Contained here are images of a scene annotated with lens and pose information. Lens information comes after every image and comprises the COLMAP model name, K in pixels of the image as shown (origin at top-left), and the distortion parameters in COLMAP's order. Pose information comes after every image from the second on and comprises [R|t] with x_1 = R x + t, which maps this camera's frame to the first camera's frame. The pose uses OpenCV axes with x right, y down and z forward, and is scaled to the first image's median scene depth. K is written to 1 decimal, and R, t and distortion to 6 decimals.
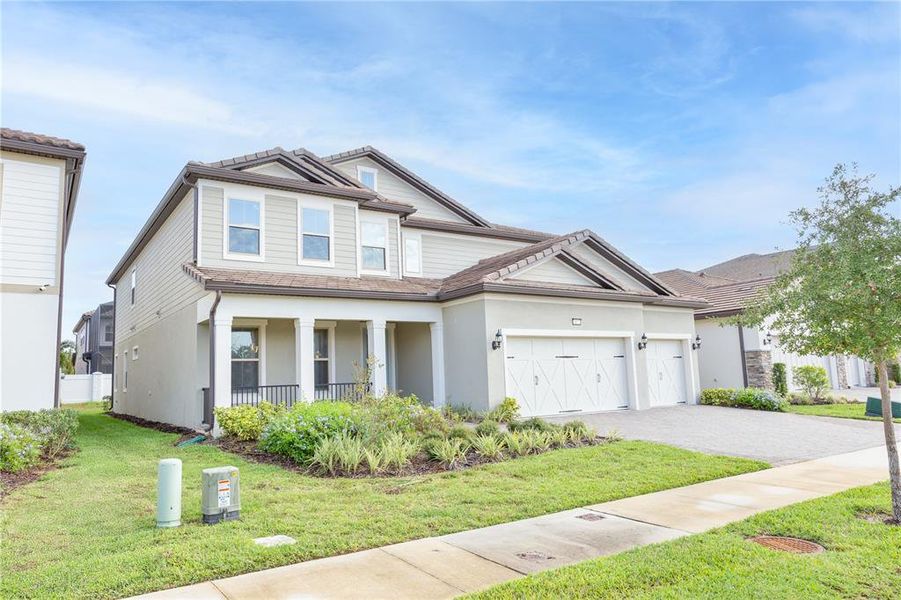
lens RADIAL K [[589.8, 0, 453.7], [0, 589.8, 298.7], [0, 0, 1]] dist [-0.023530, -0.001222]
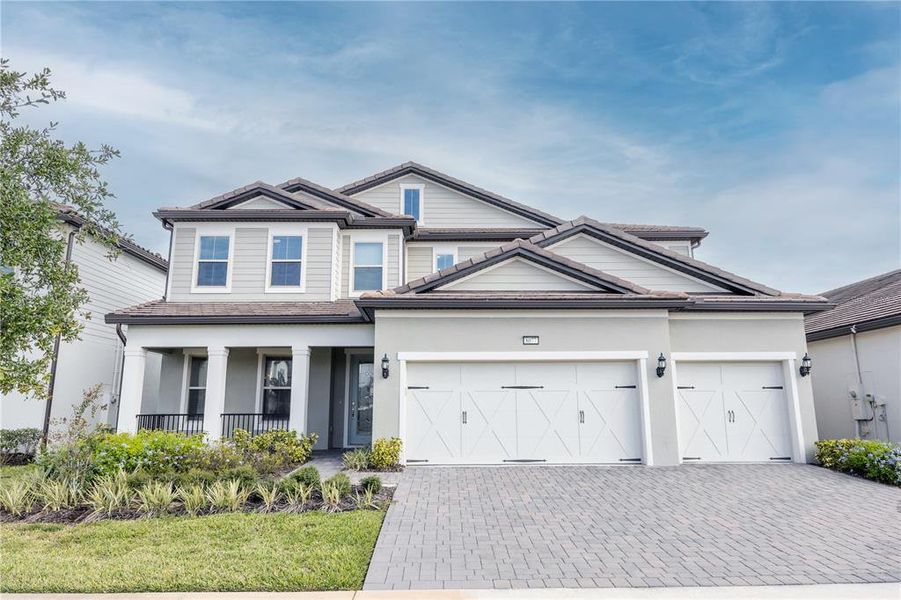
lens RADIAL K [[589.8, 0, 450.9], [0, 589.8, 300.6], [0, 0, 1]] dist [-0.023530, -0.001222]
pose [[0.847267, -0.070900, -0.526415, 0.495723], [0.047553, 0.997197, -0.057769, 0.026378], [0.529035, 0.023913, 0.848263, 0.299824]]
